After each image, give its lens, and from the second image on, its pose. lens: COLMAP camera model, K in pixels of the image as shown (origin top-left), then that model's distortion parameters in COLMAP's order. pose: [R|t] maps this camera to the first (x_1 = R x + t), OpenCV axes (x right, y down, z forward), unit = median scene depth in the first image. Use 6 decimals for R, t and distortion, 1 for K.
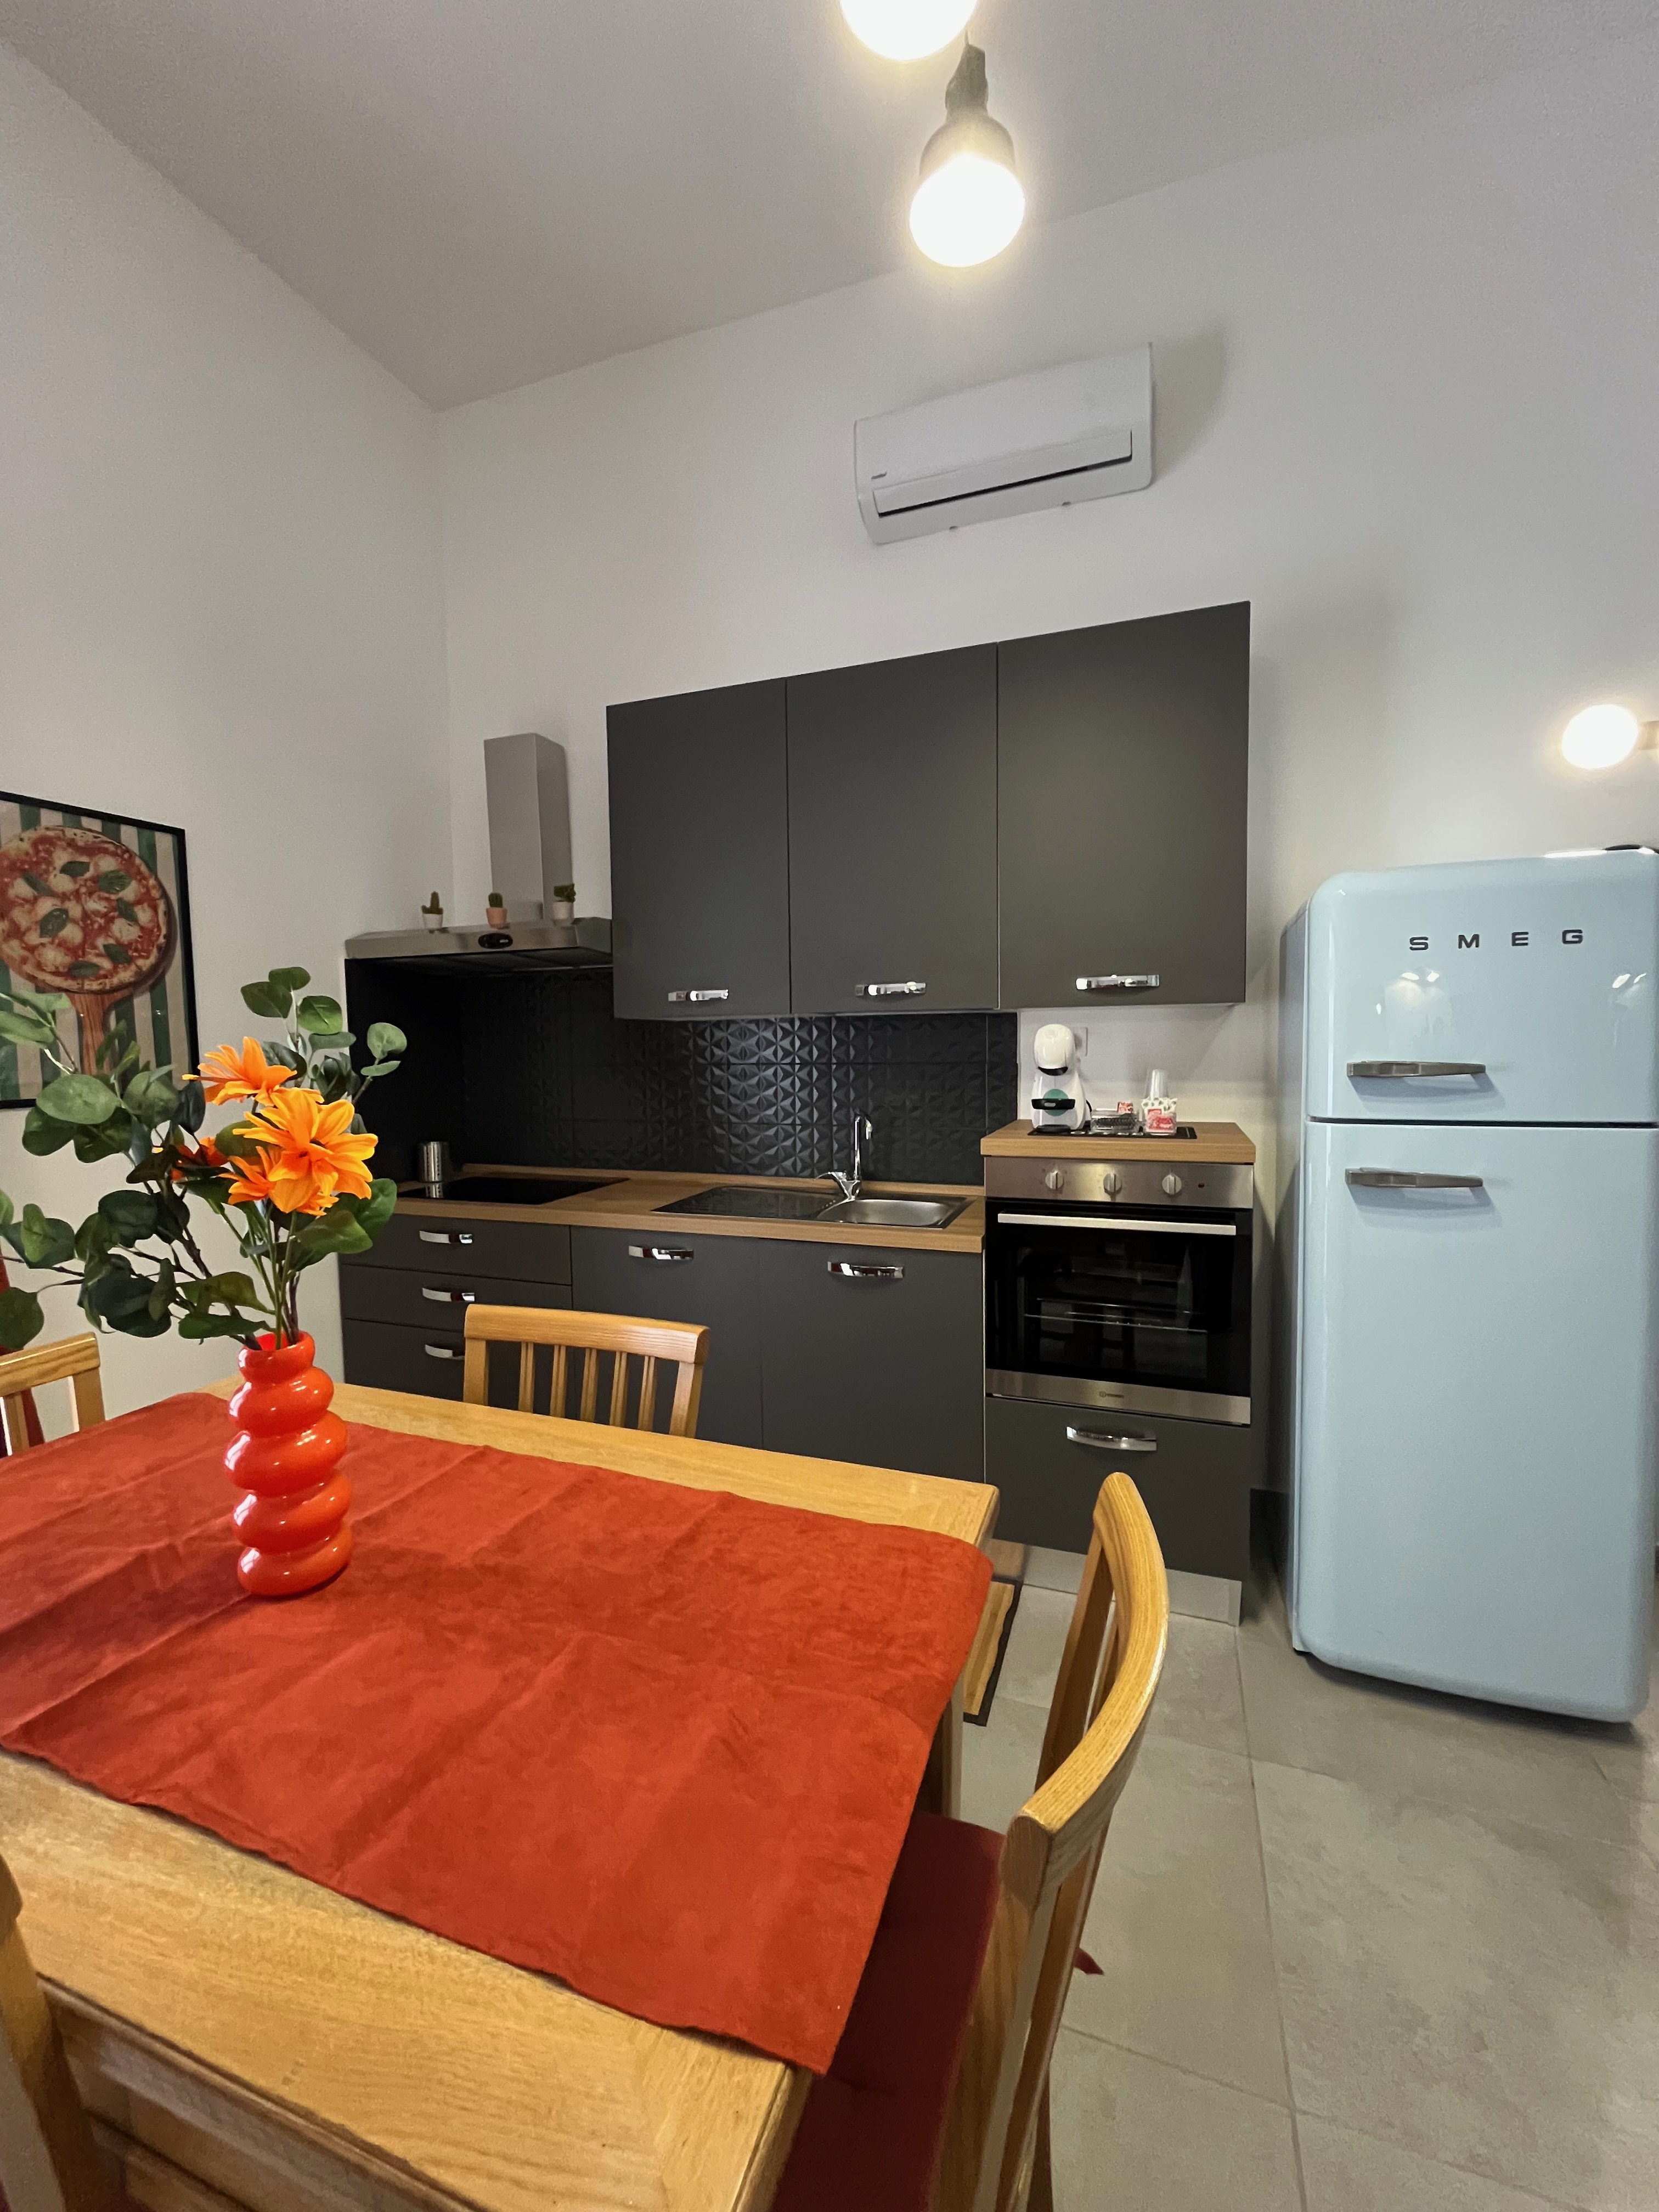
lens RADIAL K [[905.2, 0, 828.5], [0, 905.2, 1099.0], [0, 0, 1]] dist [-0.002753, 0.000103]
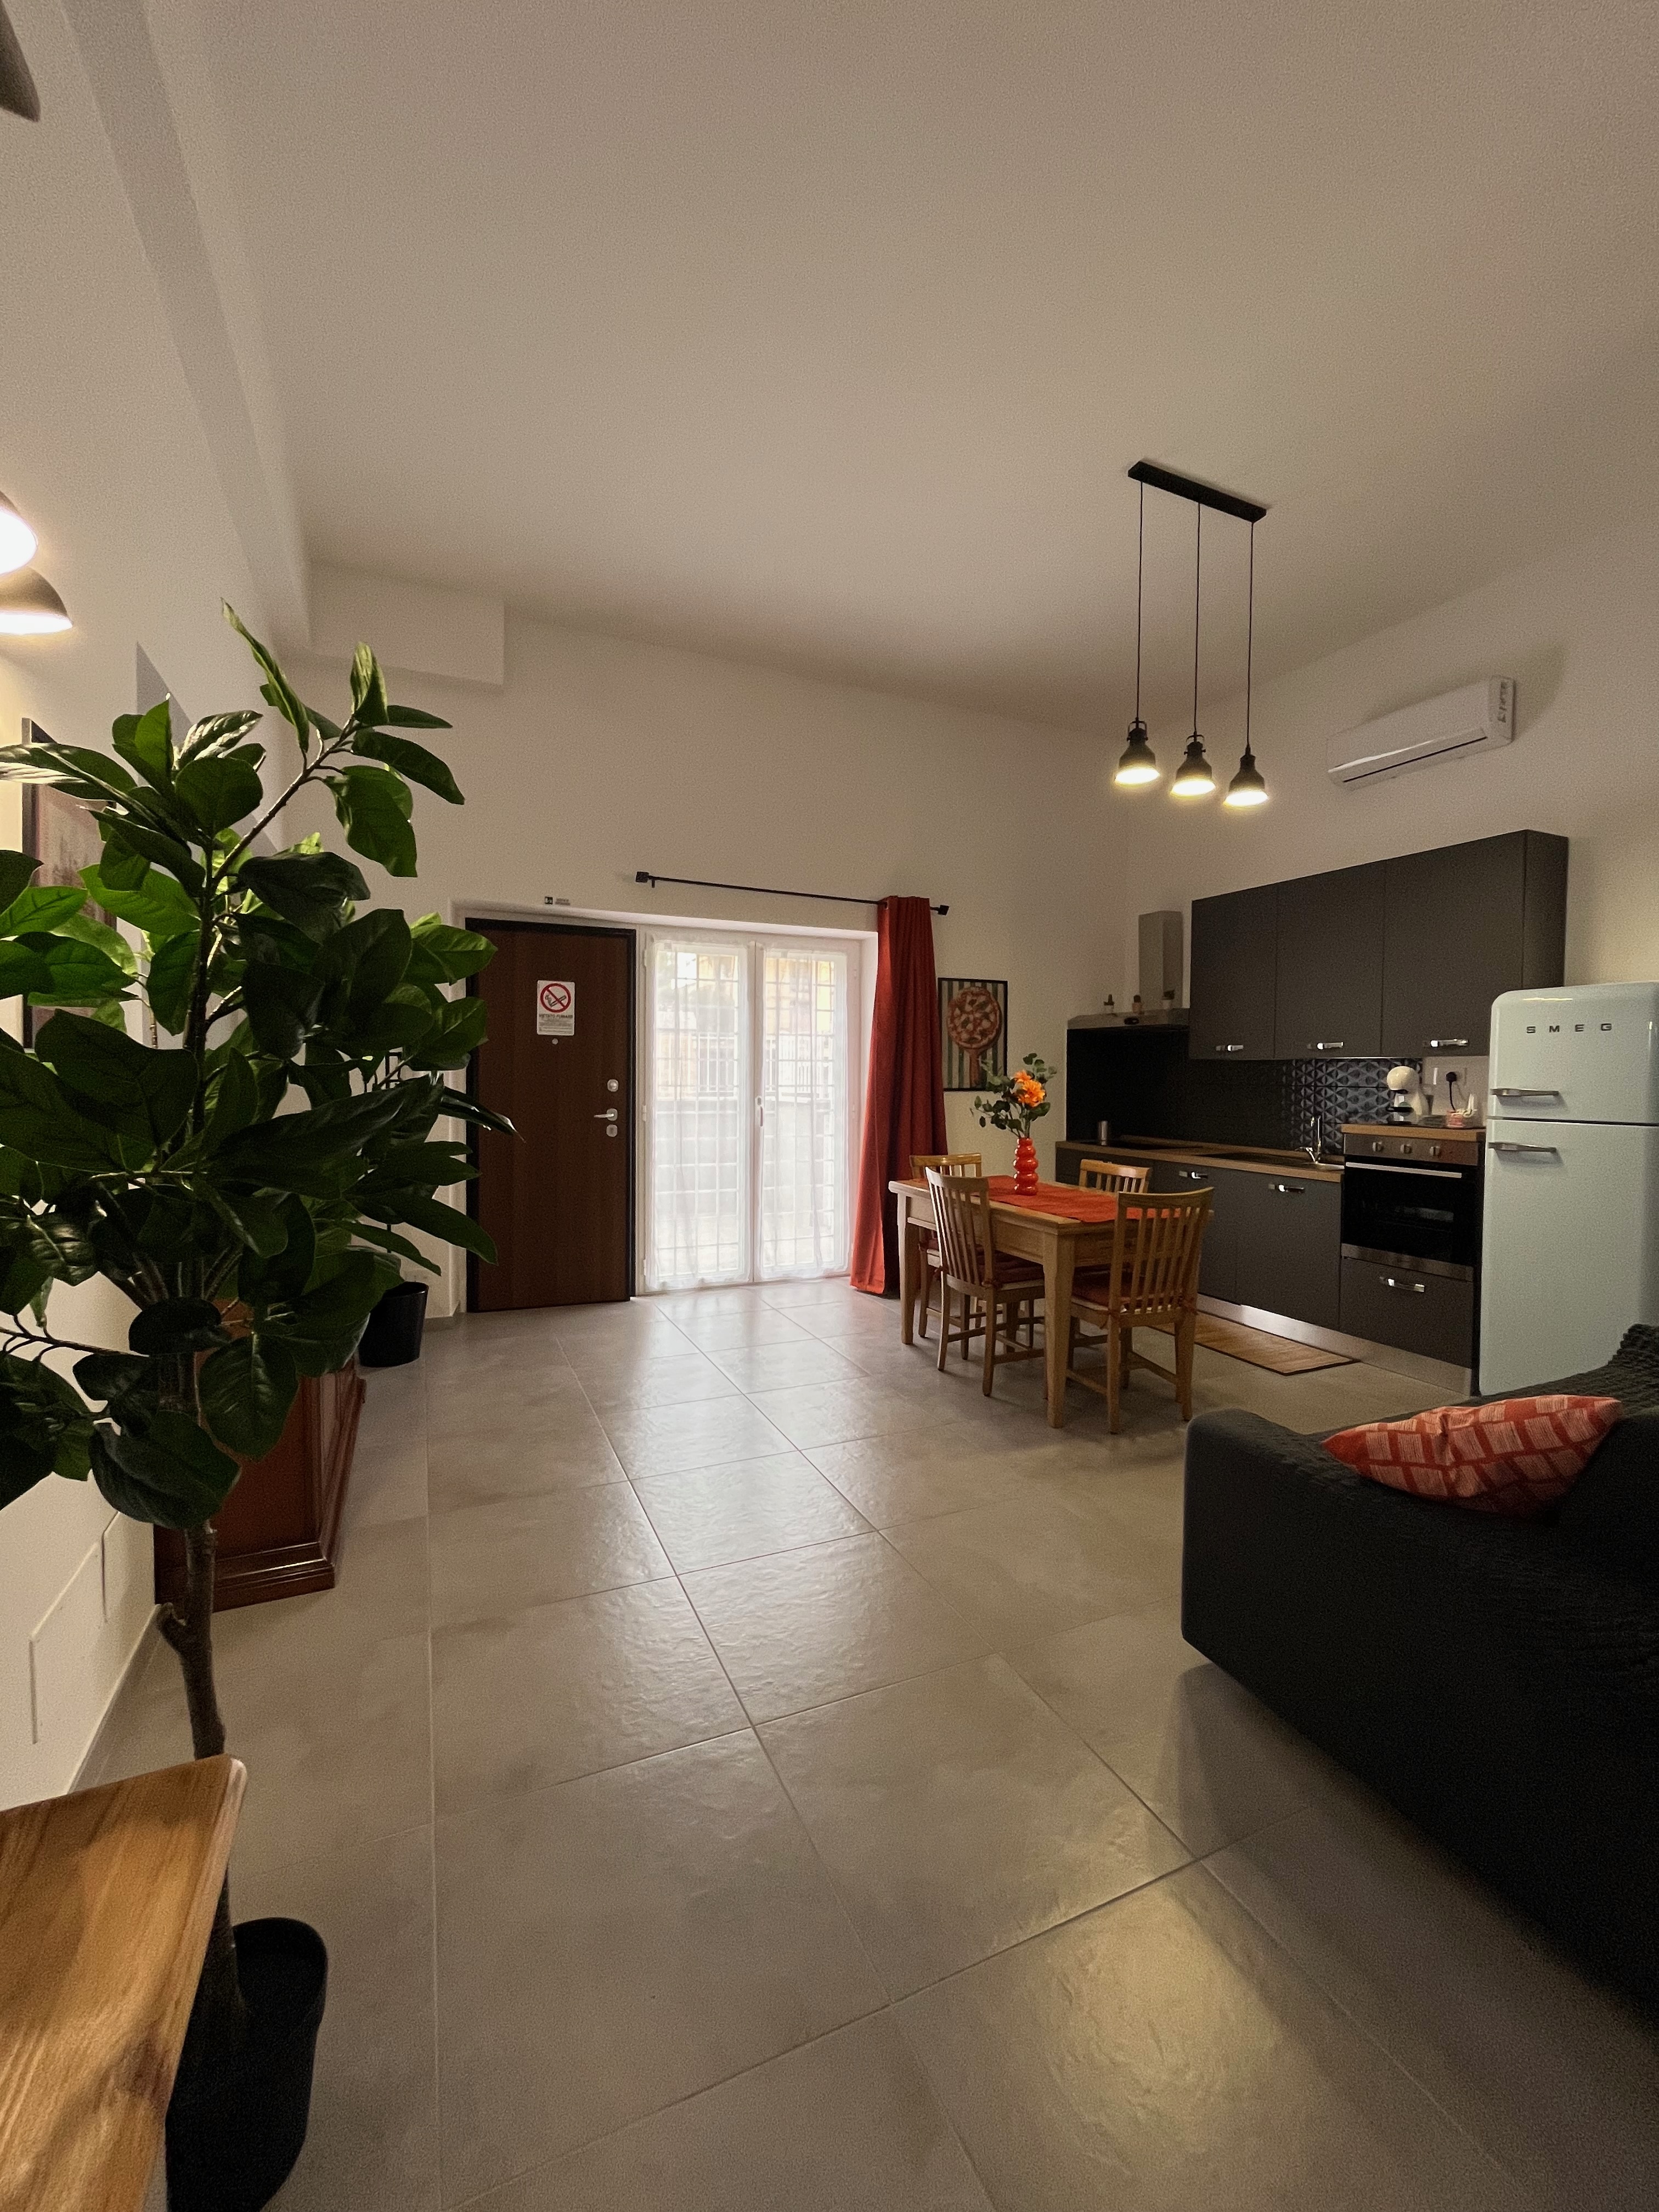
lens RADIAL K [[902.5, 0, 826.0], [0, 902.5, 1101.5], [0, 0, 1]] dist [-0.003121, 0.000110]
pose [[0.703539, 0.042247, -0.709400, 0.741514], [-0.059291, 0.998241, 0.000648, 0.058733], [0.708179, 0.041605, 0.704806, -1.138968]]
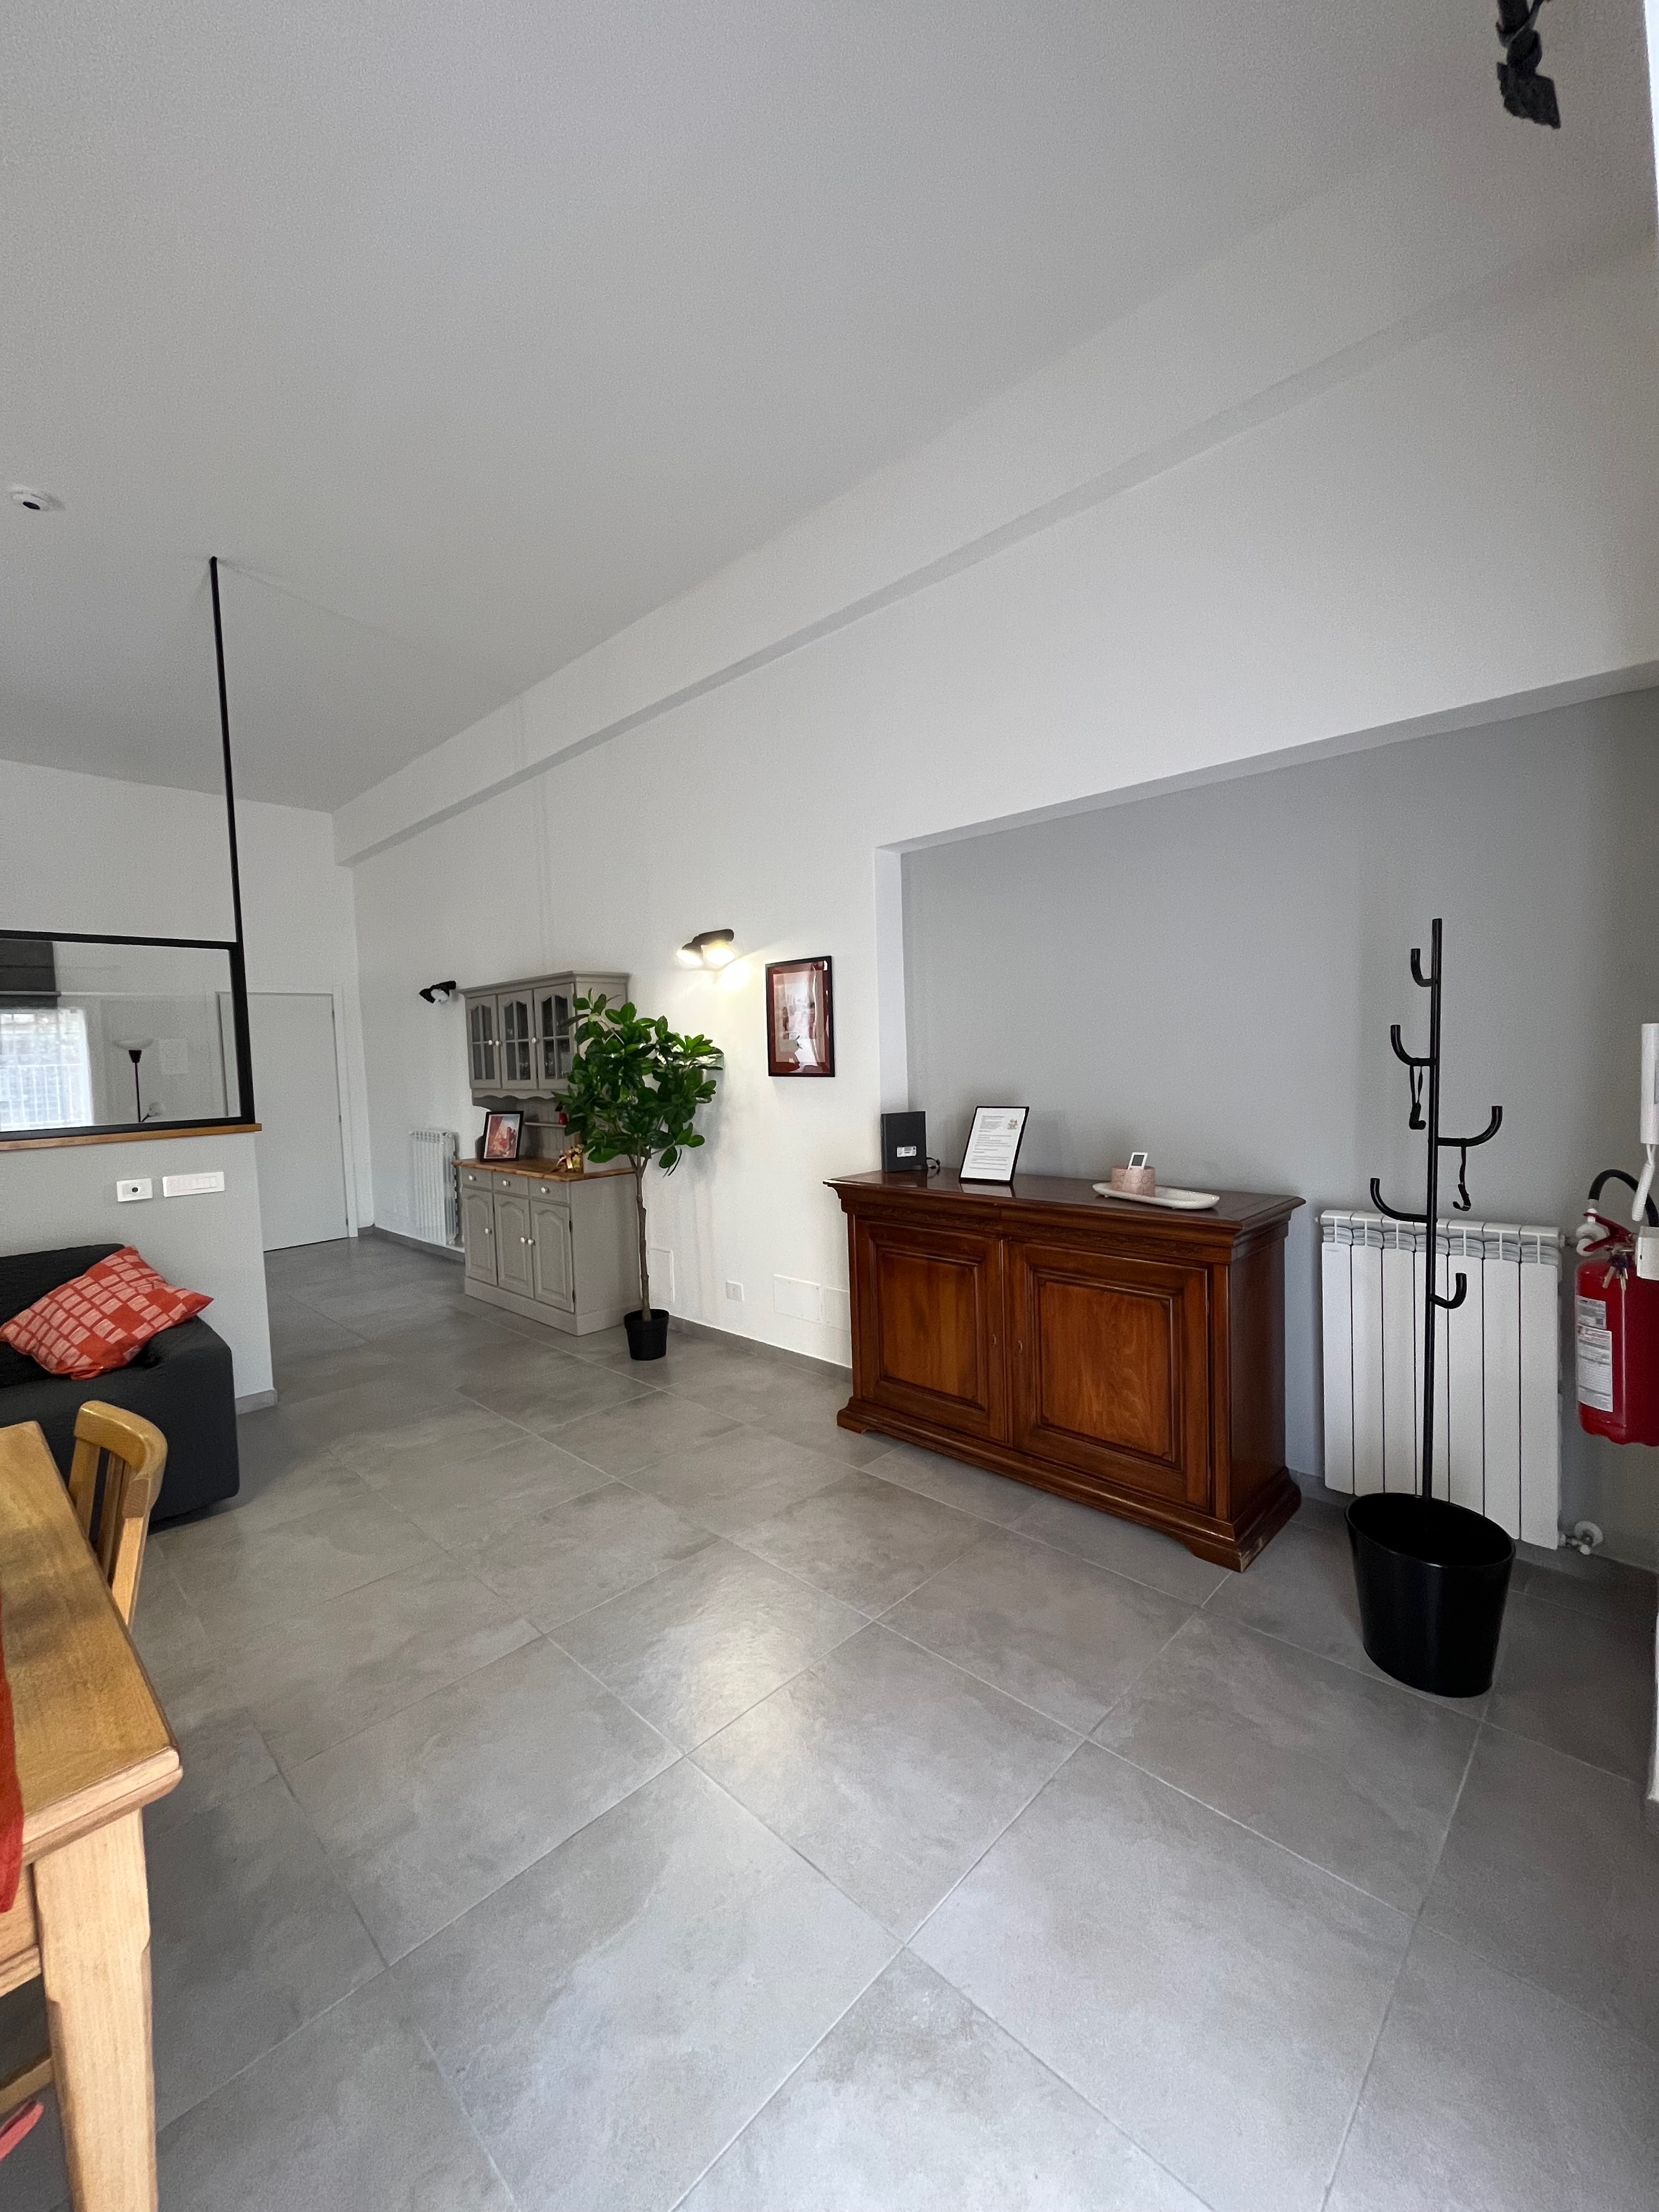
lens RADIAL K [[905.2, 0, 828.5], [0, 905.2, 1099.0], [0, 0, 1]] dist [-0.002753, 0.000103]
pose [[-0.911258, 0.023423, 0.411170, -0.999582], [0.071439, 0.992236, 0.101802, -0.079841], [-0.405593, 0.122141, -0.905856, 0.574924]]
